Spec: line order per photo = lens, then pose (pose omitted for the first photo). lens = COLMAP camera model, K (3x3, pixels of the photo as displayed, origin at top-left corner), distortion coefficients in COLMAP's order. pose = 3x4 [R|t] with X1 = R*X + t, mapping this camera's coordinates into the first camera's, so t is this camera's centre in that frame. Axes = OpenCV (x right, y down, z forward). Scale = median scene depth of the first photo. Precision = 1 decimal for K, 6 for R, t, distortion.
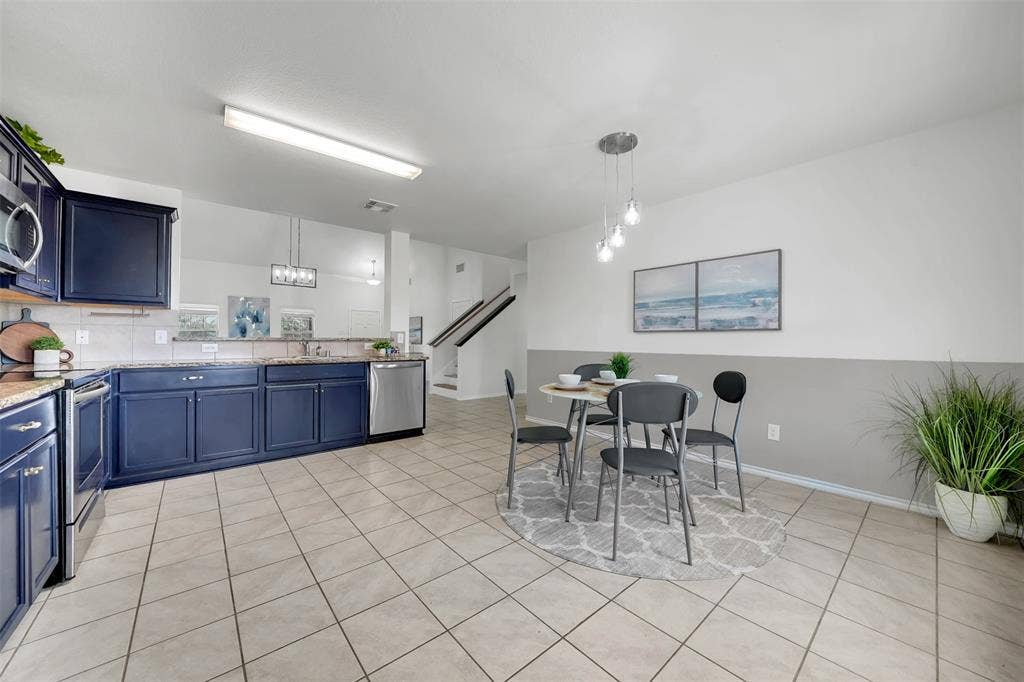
lens RADIAL K [[371.4, 0, 504.3], [0, 371.4, 339.1], [0, 0, 1]] dist [-0.001288, -0.000058]
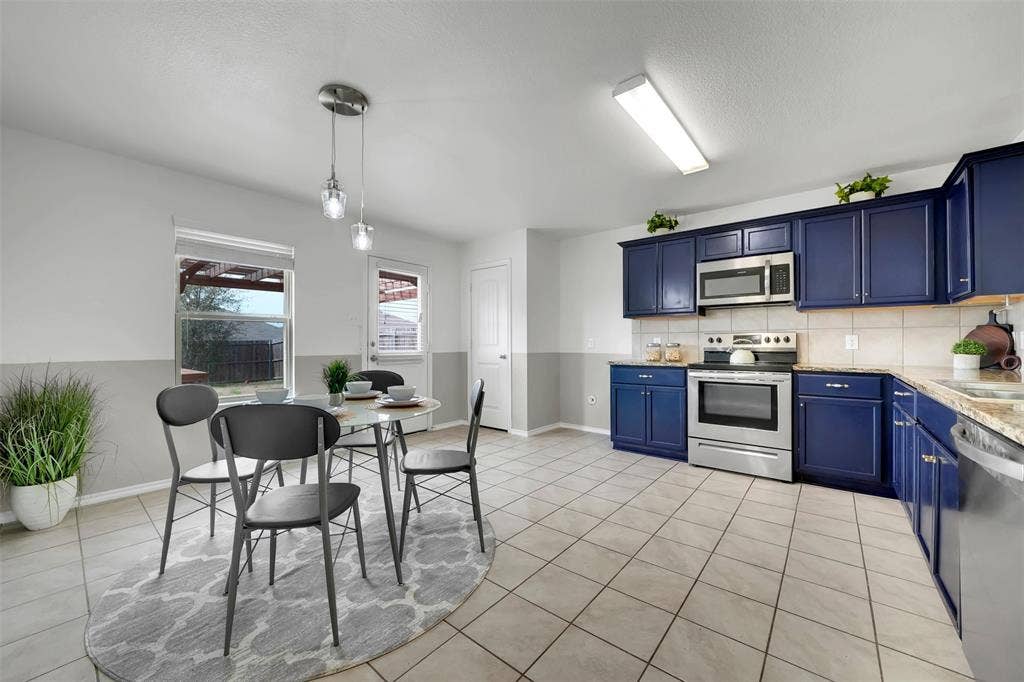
lens RADIAL K [[388.5, 0, 507.9], [0, 388.5, 340.6], [0, 0, 1]] dist [-0.014219, -0.000147]
pose [[-0.983847, -0.002843, -0.178988, 0.079838], [-0.000651, 0.999924, -0.012304, 0.005439], [0.179009, -0.011988, -0.983774, 1.450897]]
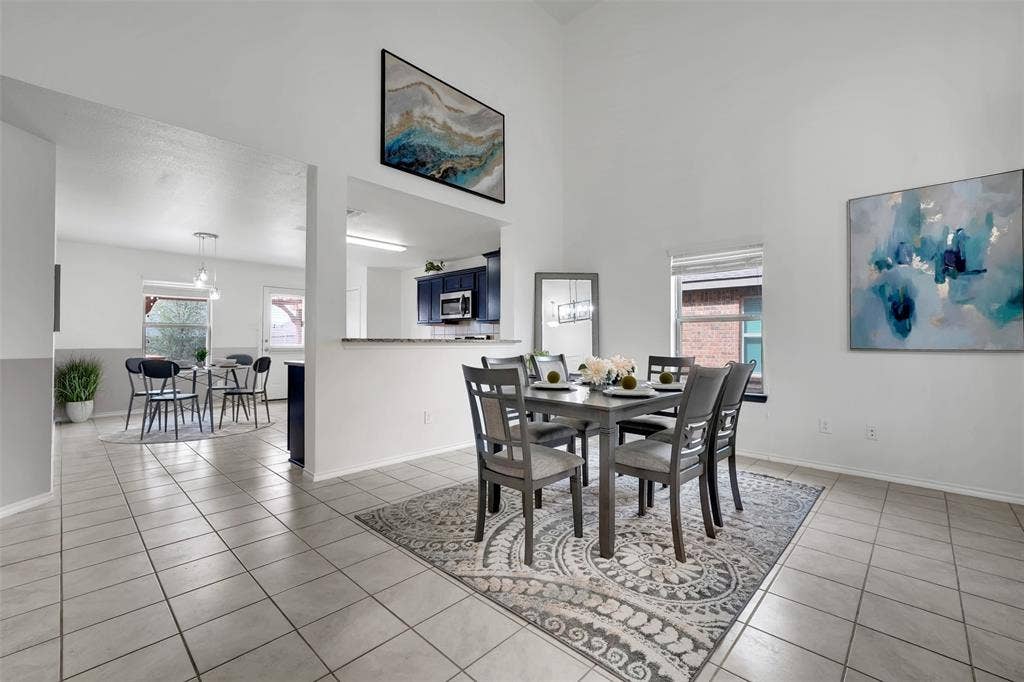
lens RADIAL K [[433.3, 0, 517.1], [0, 433.3, 340.1], [0, 0, 1]] dist [0.001855, 0.000212]
pose [[-0.992505, -0.005523, -0.122080, -0.770221], [-0.004887, 0.999973, -0.005510, 0.004306], [0.122108, -0.004872, -0.992505, 2.596673]]
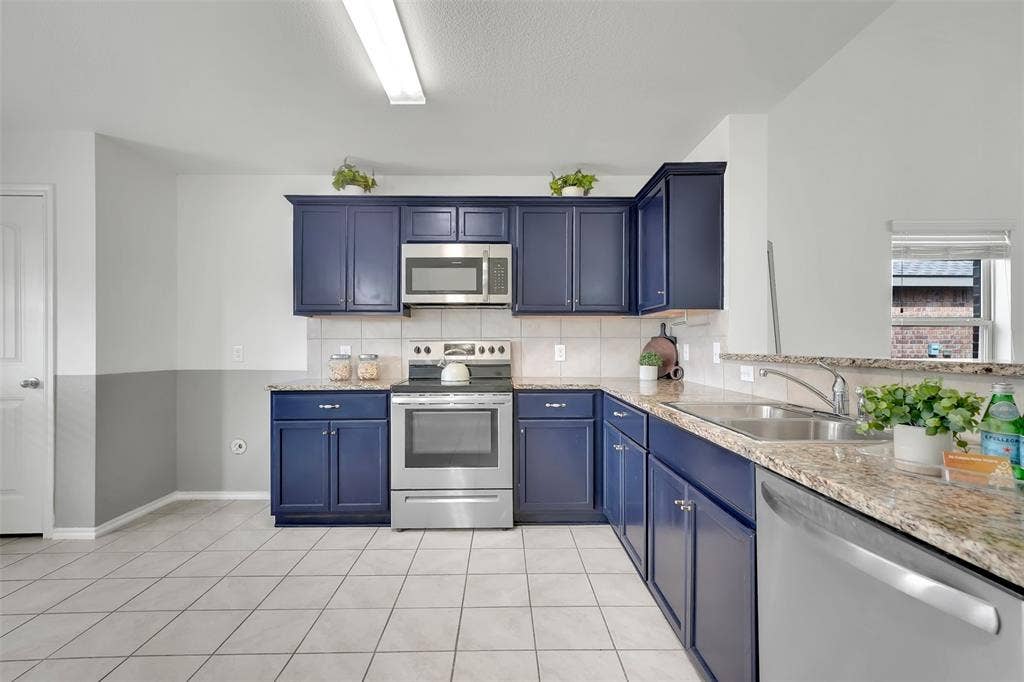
lens RADIAL K [[476.9, 0, 507.3], [0, 476.9, 342.8], [0, 0, 1]] dist [0.009939, 0.000134]
pose [[-0.630279, -0.003891, -0.776359, -0.027172], [0.002555, 0.999972, -0.007087, -0.018887], [0.776364, -0.006451, -0.630251, 1.243111]]
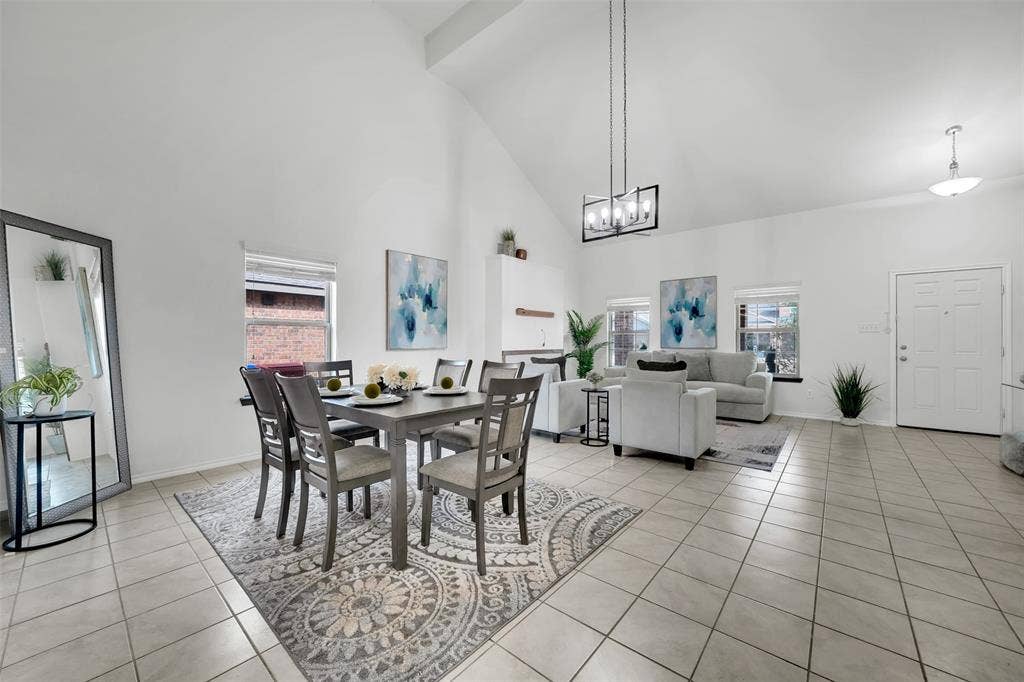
lens RADIAL K [[388.5, 0, 507.9], [0, 388.5, 340.6], [0, 0, 1]] dist [-0.014219, -0.000147]
pose [[0.166665, -0.003709, -0.986007, -0.212796], [0.002581, 0.999991, -0.003325, -0.010345], [0.986010, -0.001991, 0.166673, 1.804864]]
